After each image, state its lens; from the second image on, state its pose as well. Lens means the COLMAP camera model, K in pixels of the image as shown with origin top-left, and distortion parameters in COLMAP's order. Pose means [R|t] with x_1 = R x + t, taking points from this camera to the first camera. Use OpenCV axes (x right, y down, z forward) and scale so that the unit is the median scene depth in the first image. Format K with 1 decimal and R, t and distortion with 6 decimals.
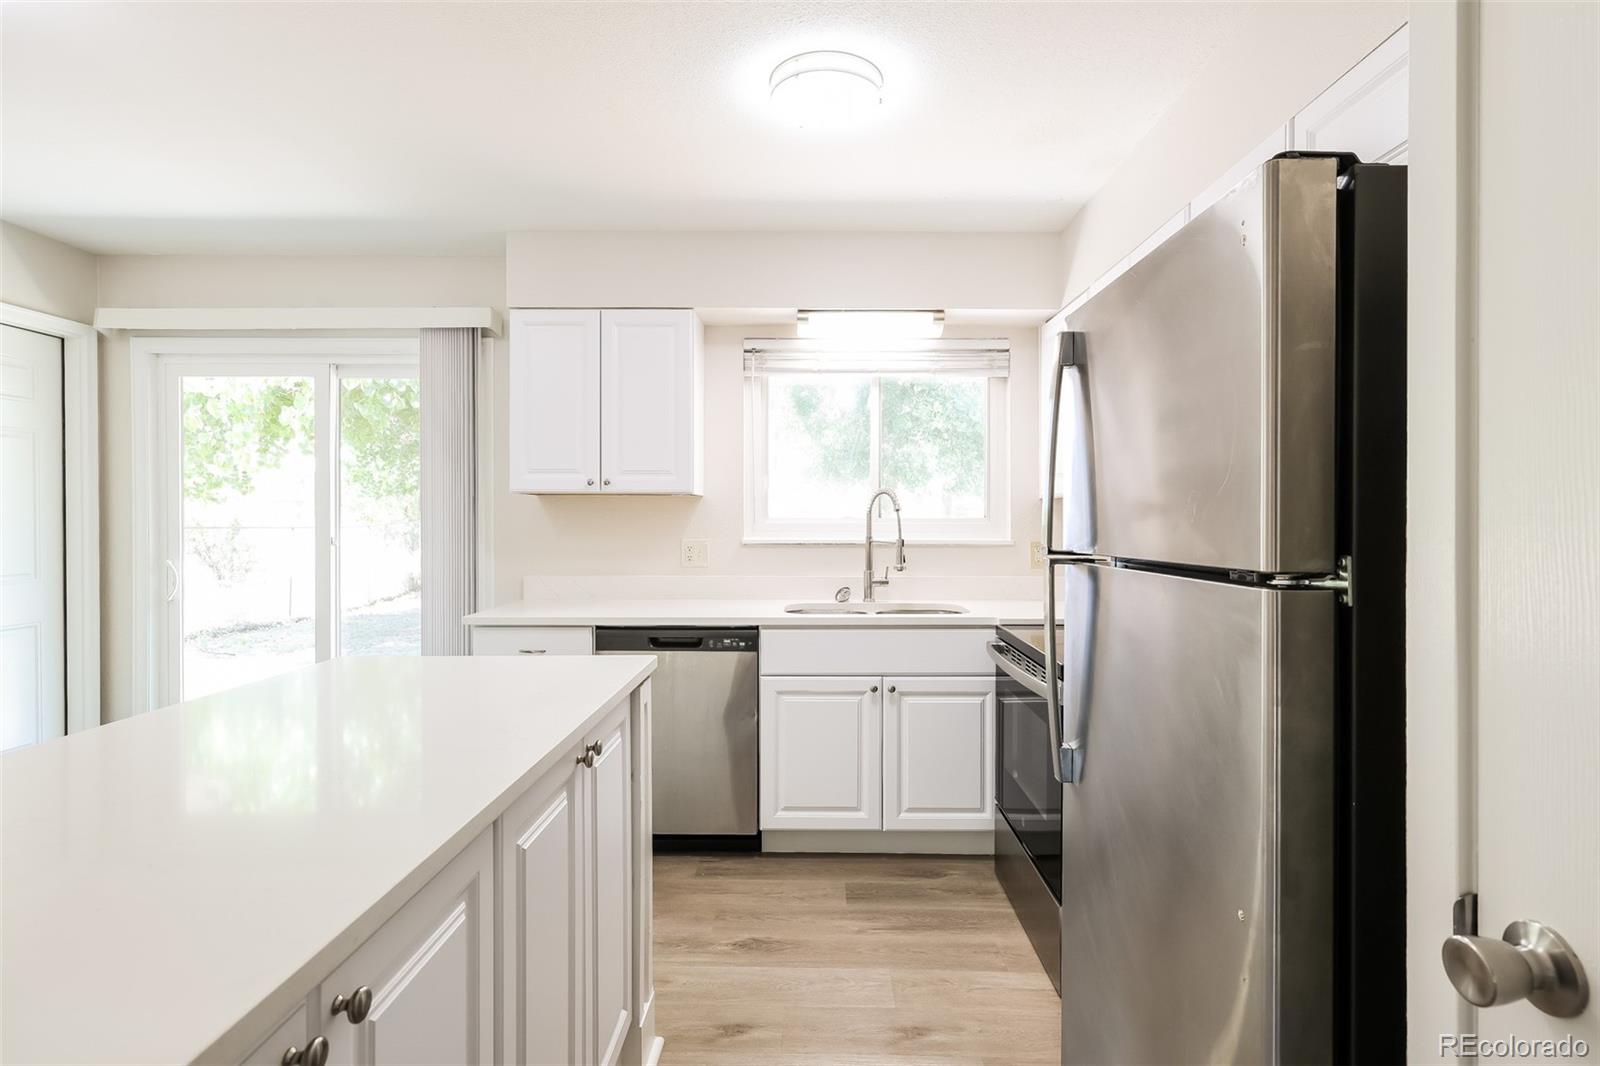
lens RADIAL K [[783.1, 0, 772.4], [0, 783.1, 532.3], [0, 0, 1]] dist [0.010565, -0.001334]
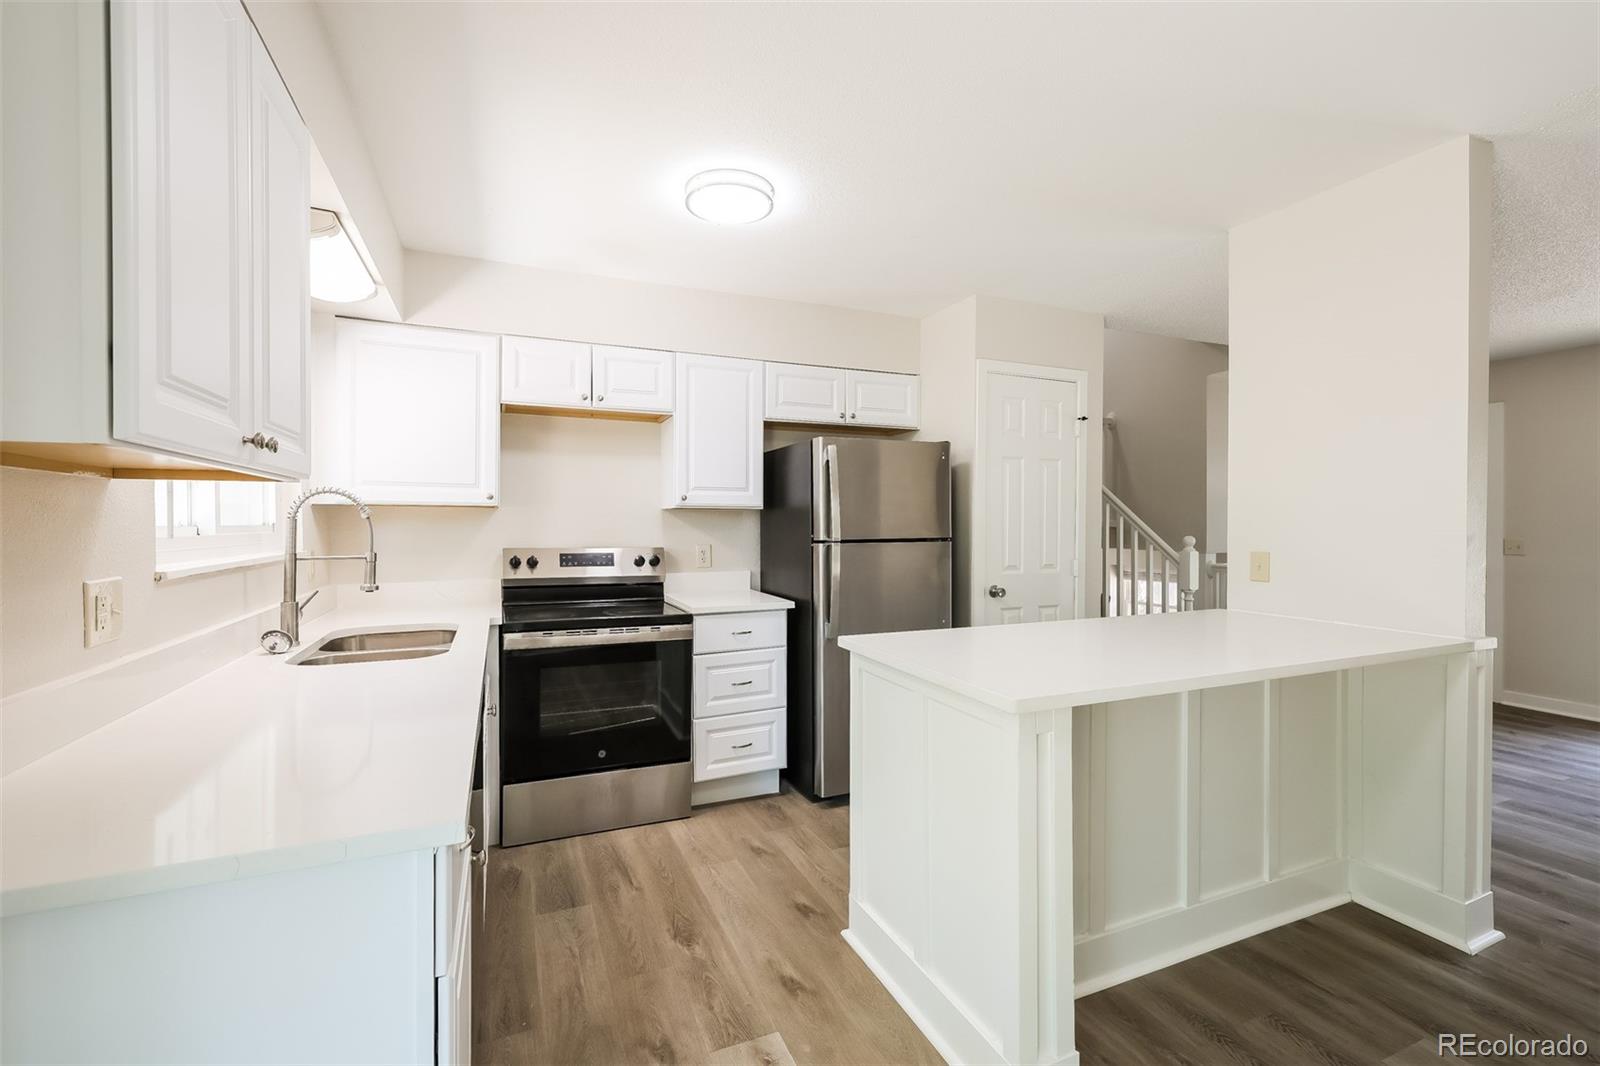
lens RADIAL K [[680.2, 0, 793.4], [0, 680.2, 526.4], [0, 0, 1]] dist [0.004014, 0.001013]
pose [[-0.400628, -0.005942, 0.916221, -0.719731], [0.024733, 0.999544, 0.017297, -0.018994], [-0.915907, 0.029591, -0.400299, 0.969945]]
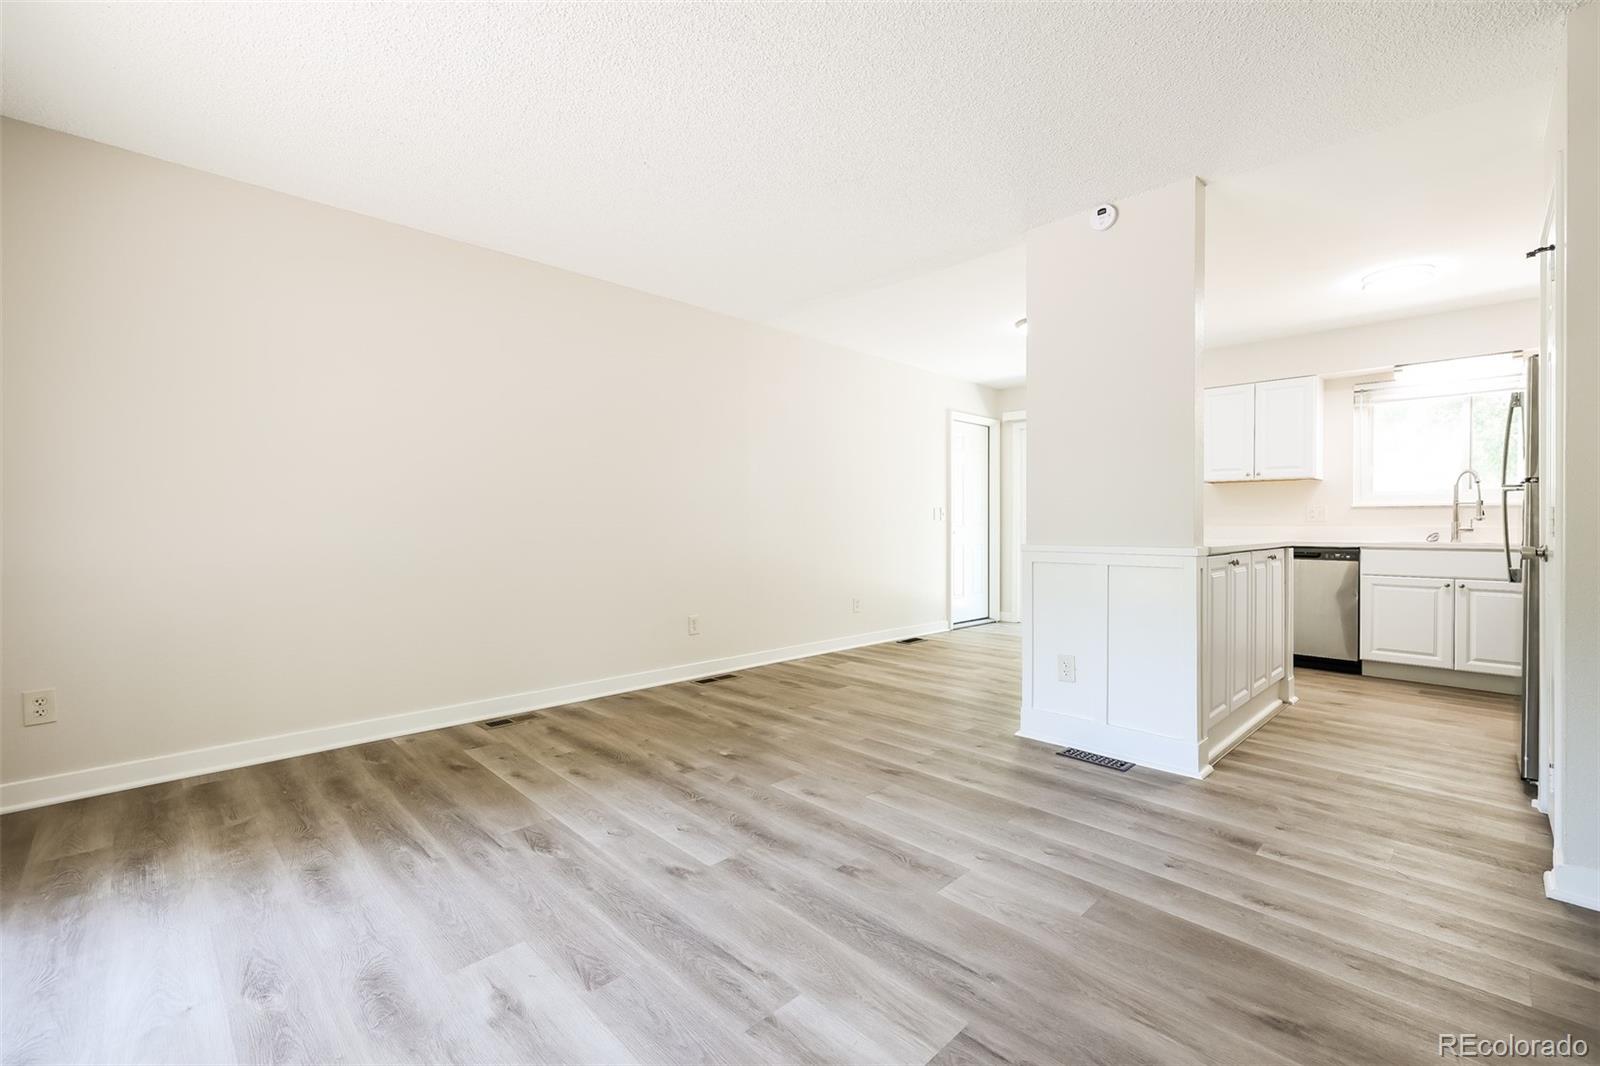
lens RADIAL K [[680.2, 0, 822.6], [0, 680.2, 511.3], [0, 0, 1]] dist [0.004014, 0.001013]
pose [[0.727554, -0.015037, -0.685886, 0.162624], [-0.017854, 0.999006, -0.040840, 0.123483], [0.685819, 0.041959, 0.726562, -1.004413]]
